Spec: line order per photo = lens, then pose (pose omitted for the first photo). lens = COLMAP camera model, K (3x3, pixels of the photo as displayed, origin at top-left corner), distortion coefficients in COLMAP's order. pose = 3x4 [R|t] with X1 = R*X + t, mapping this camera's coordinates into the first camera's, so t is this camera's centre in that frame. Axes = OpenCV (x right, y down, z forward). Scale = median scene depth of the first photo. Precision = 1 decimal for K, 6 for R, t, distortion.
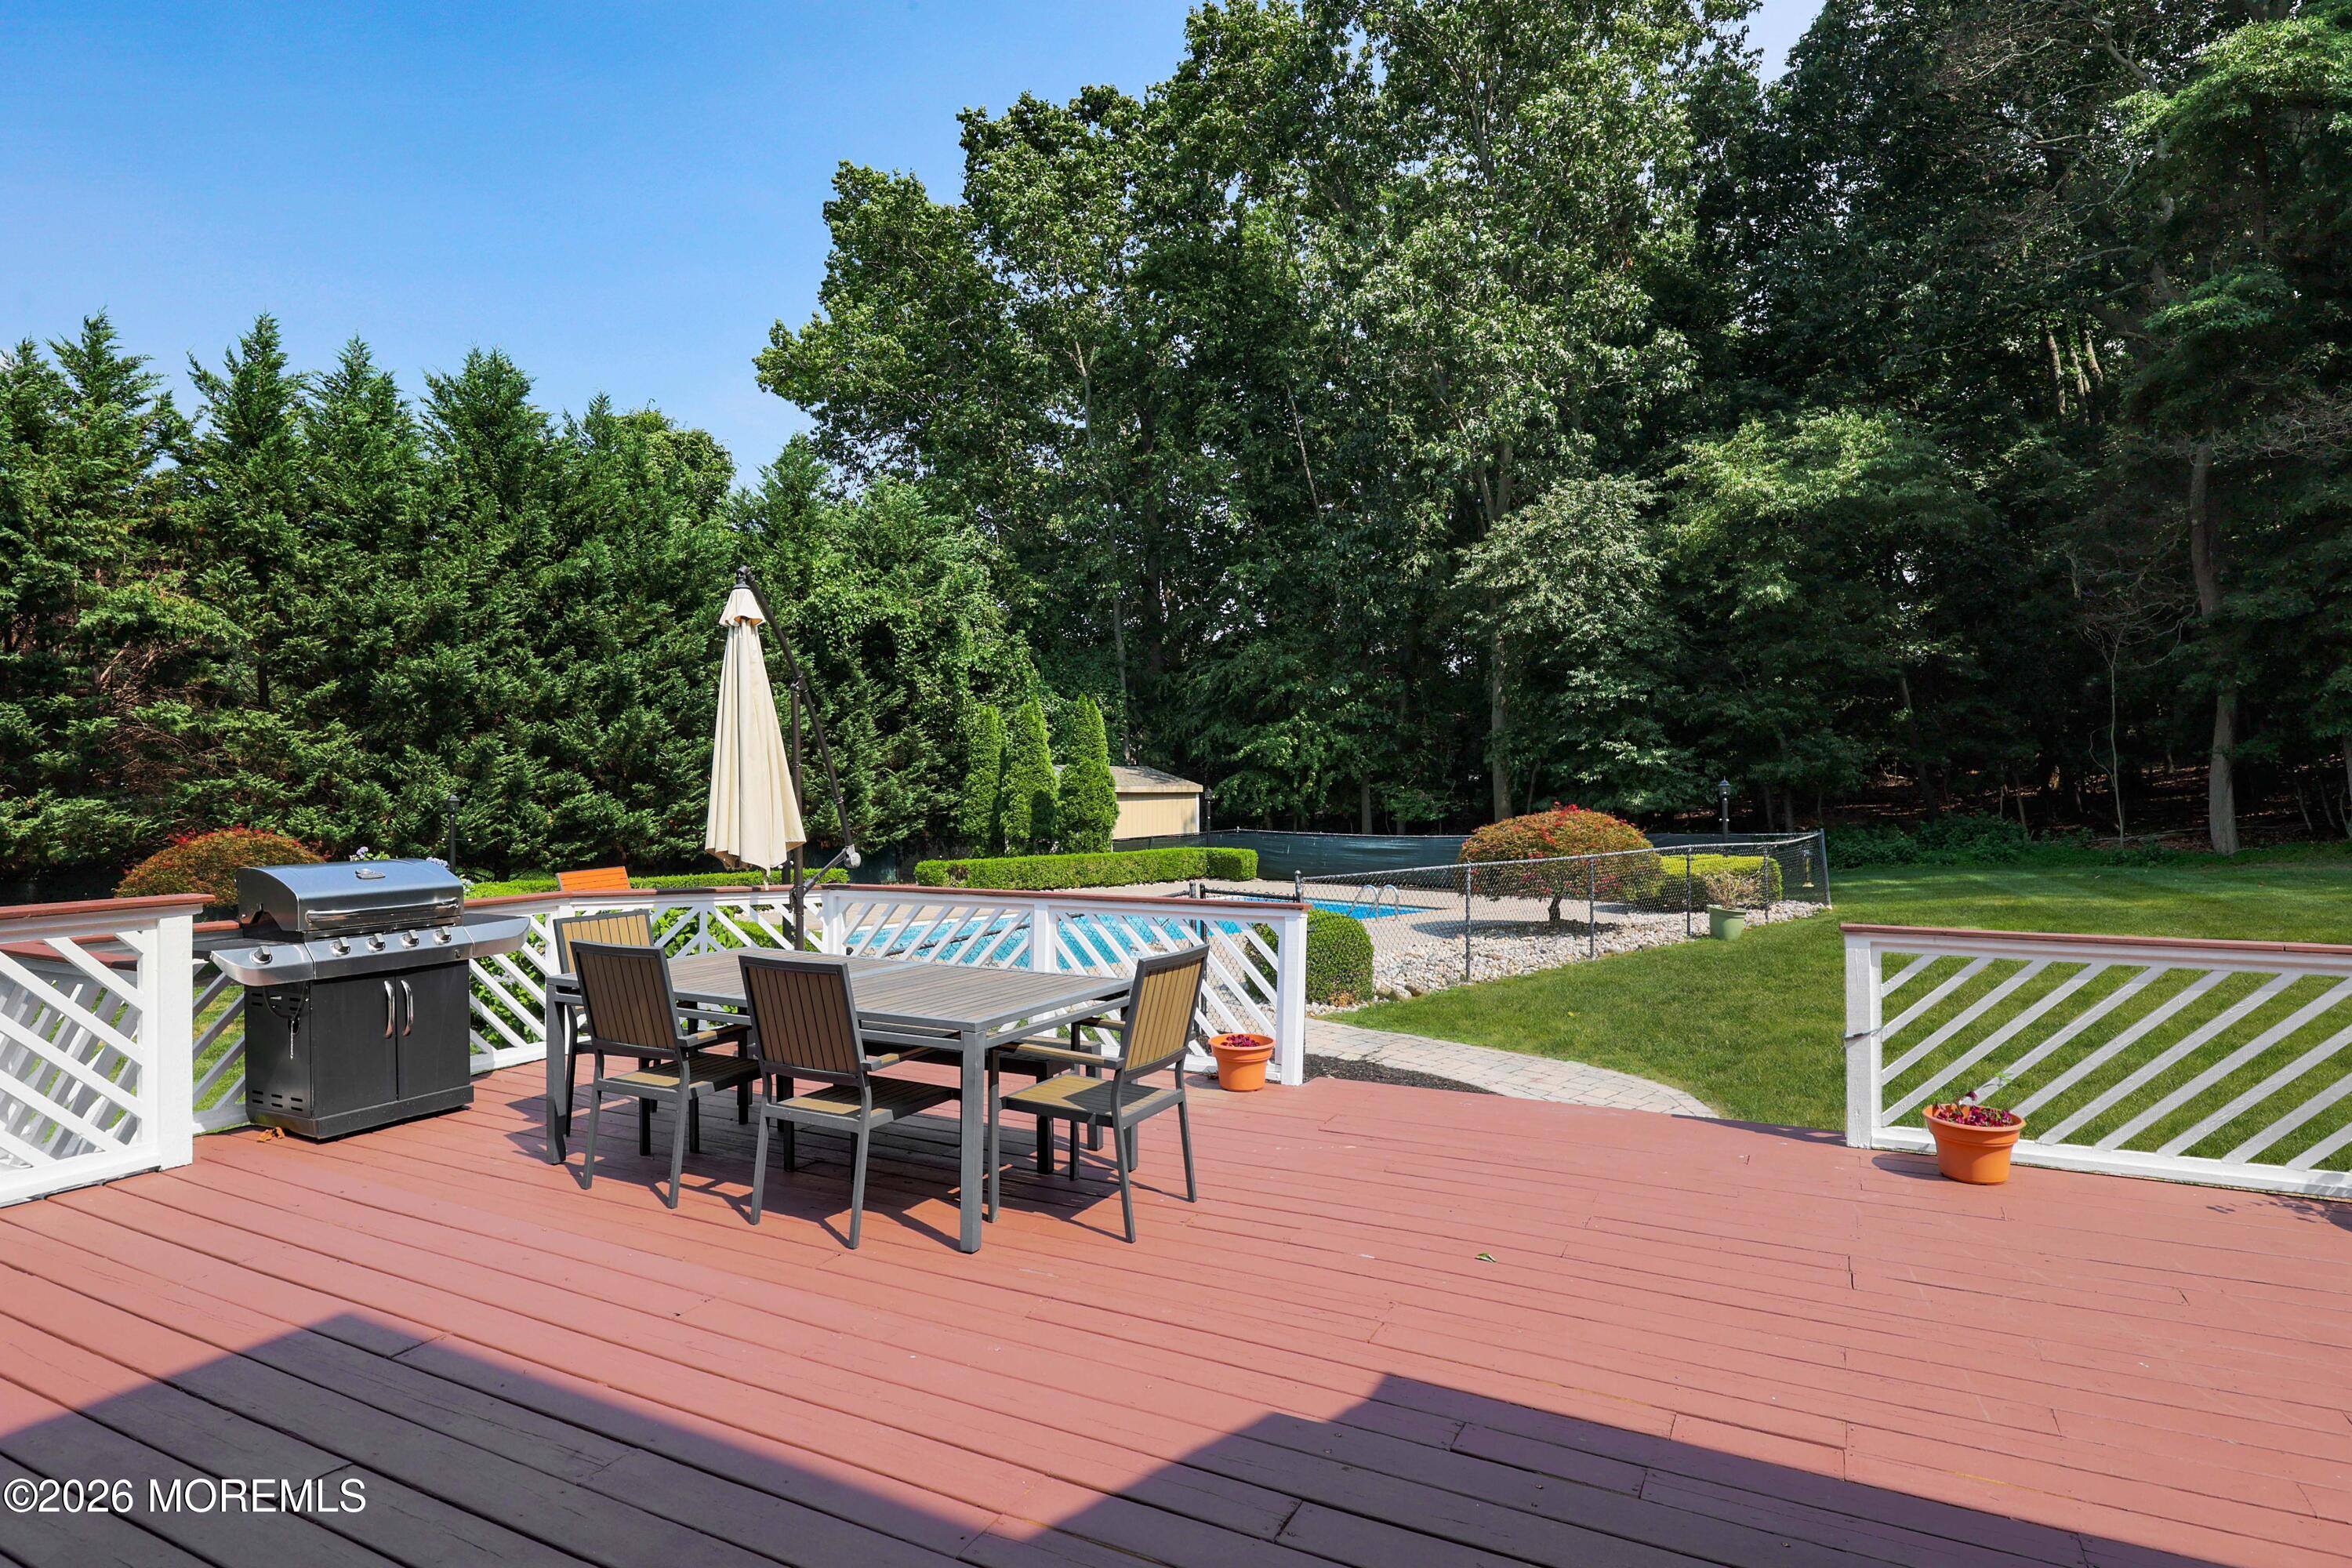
lens RADIAL K [[1258.4, 0, 1174.5], [0, 1258.4, 774.8], [0, 0, 1]] dist [-0.001593, 0.007939]
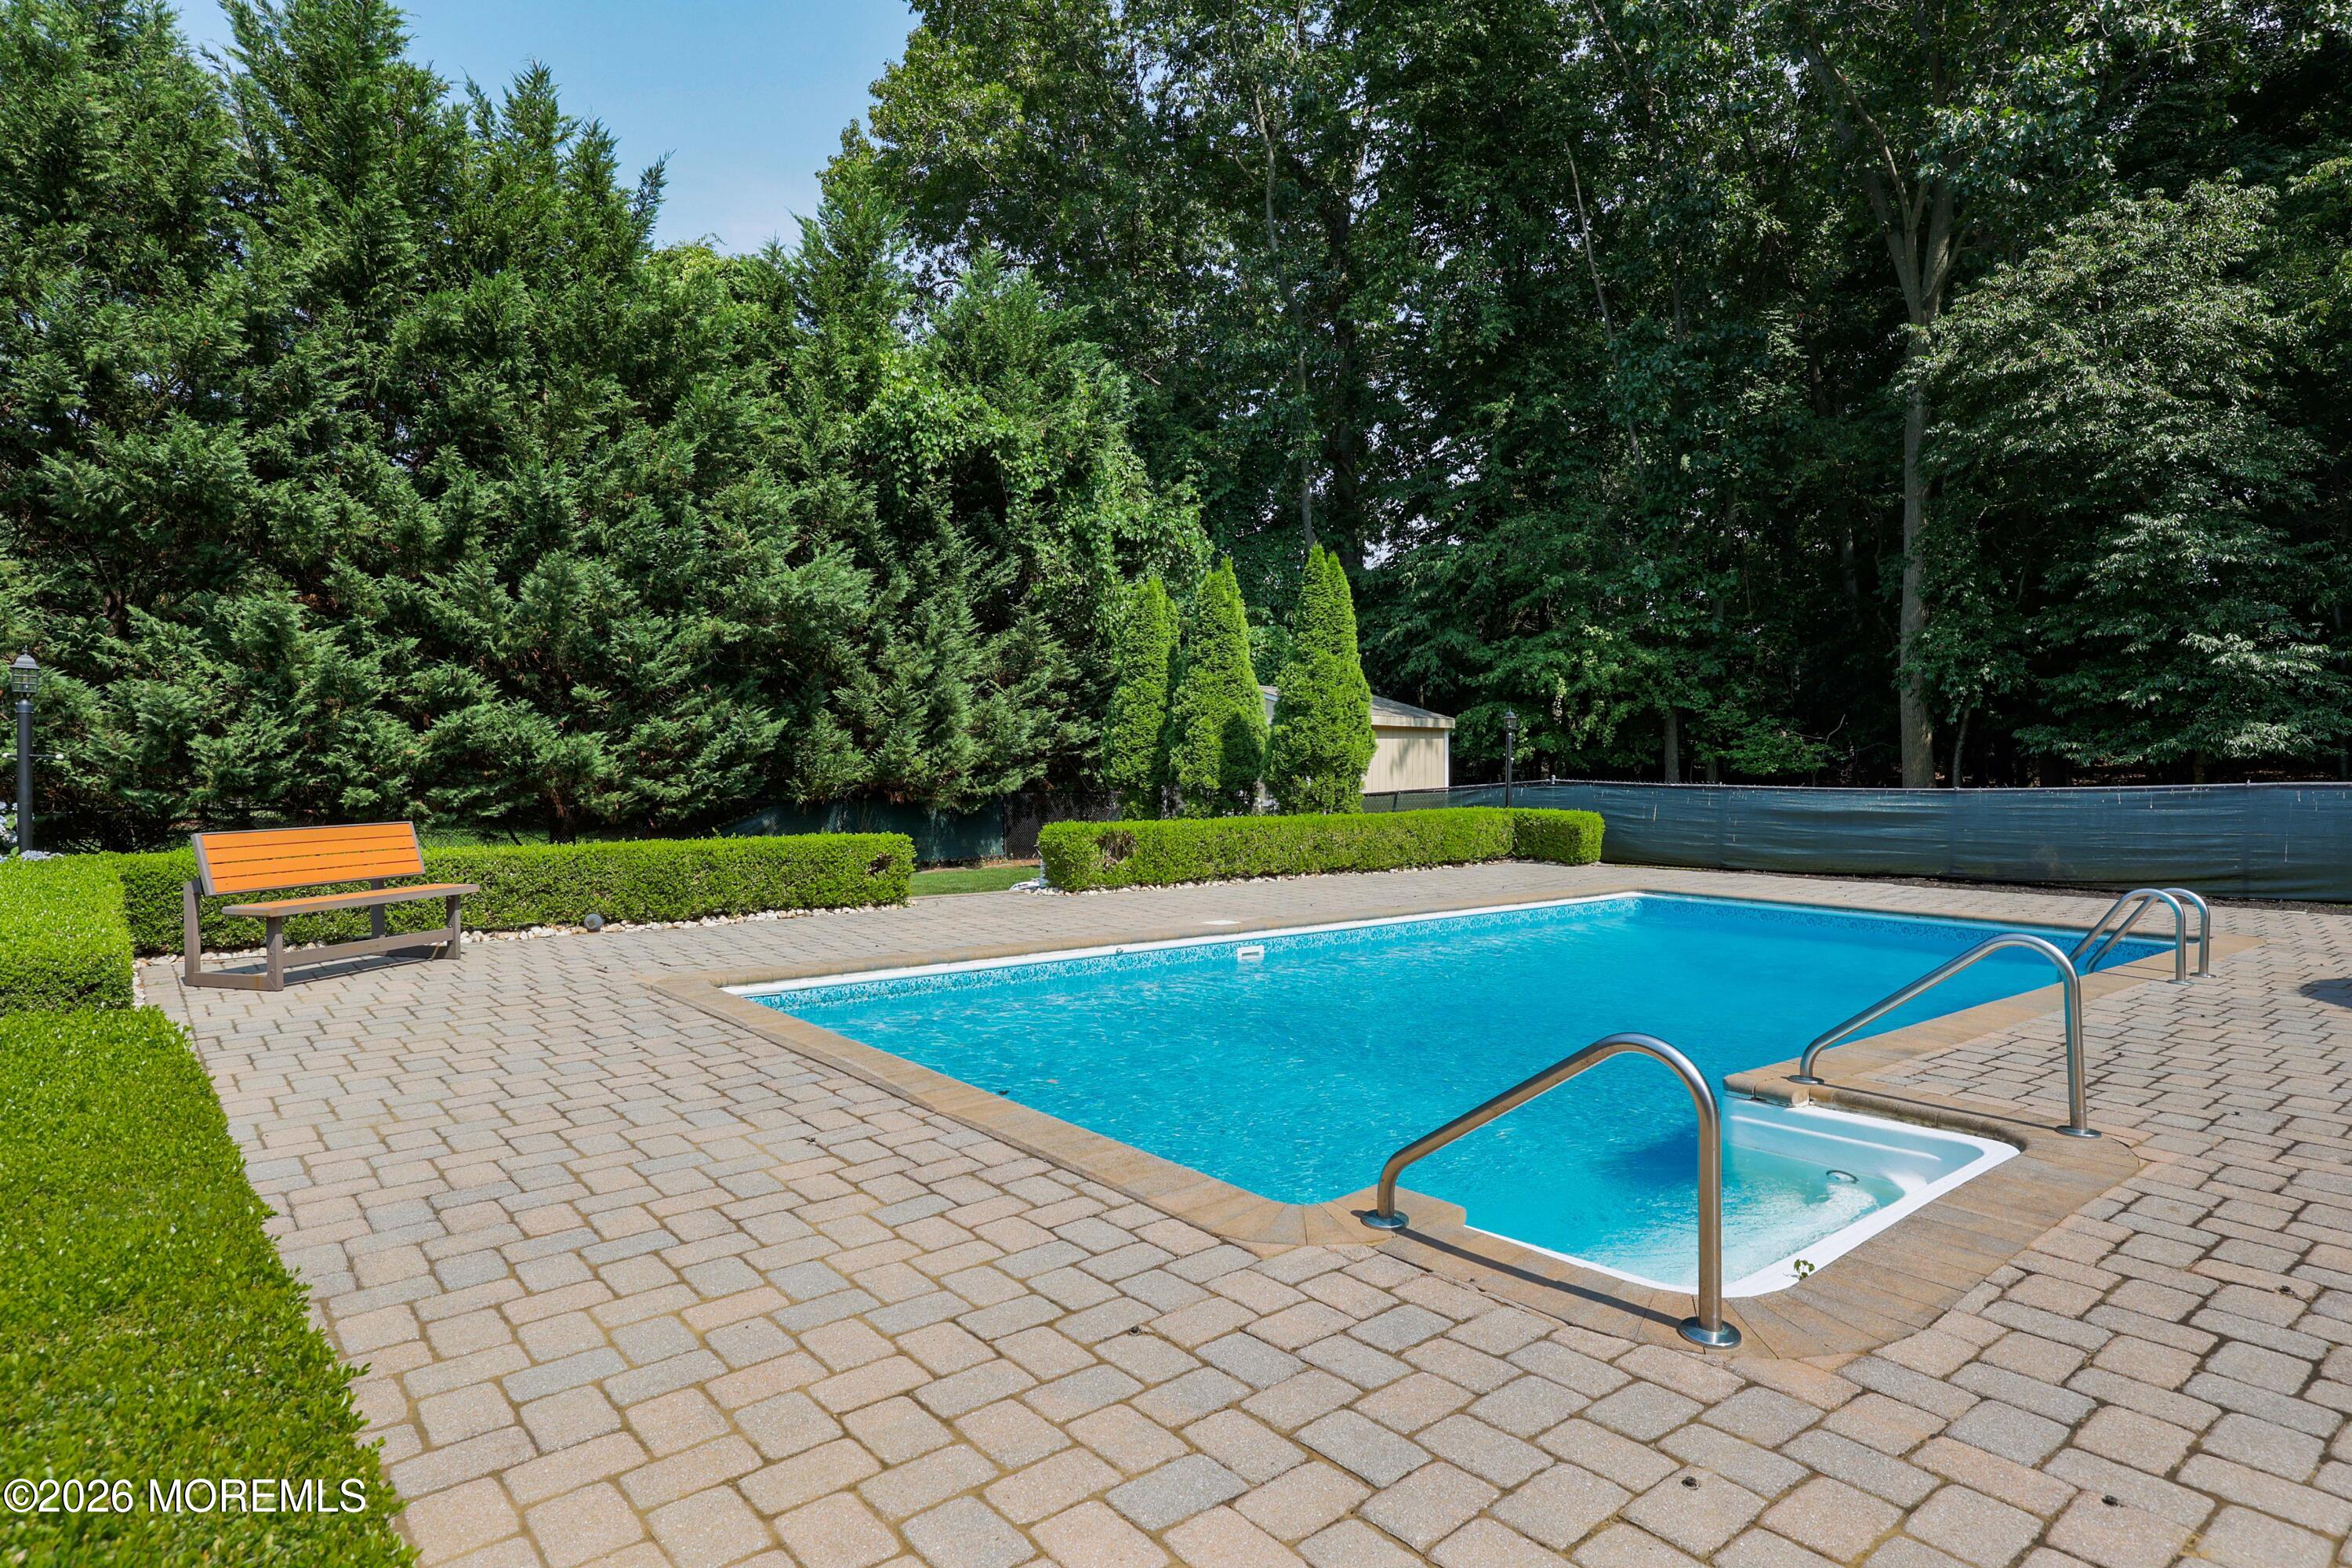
lens RADIAL K [[1258.4, 0, 1178.3], [0, 1258.4, 788.4], [0, 0, 1]] dist [-0.001593, 0.007939]
pose [[0.997305, 0.008544, -0.072874, -0.088406], [-0.005740, 0.999238, 0.038600, 0.025670], [0.073149, -0.038078, 0.996594, 0.374831]]
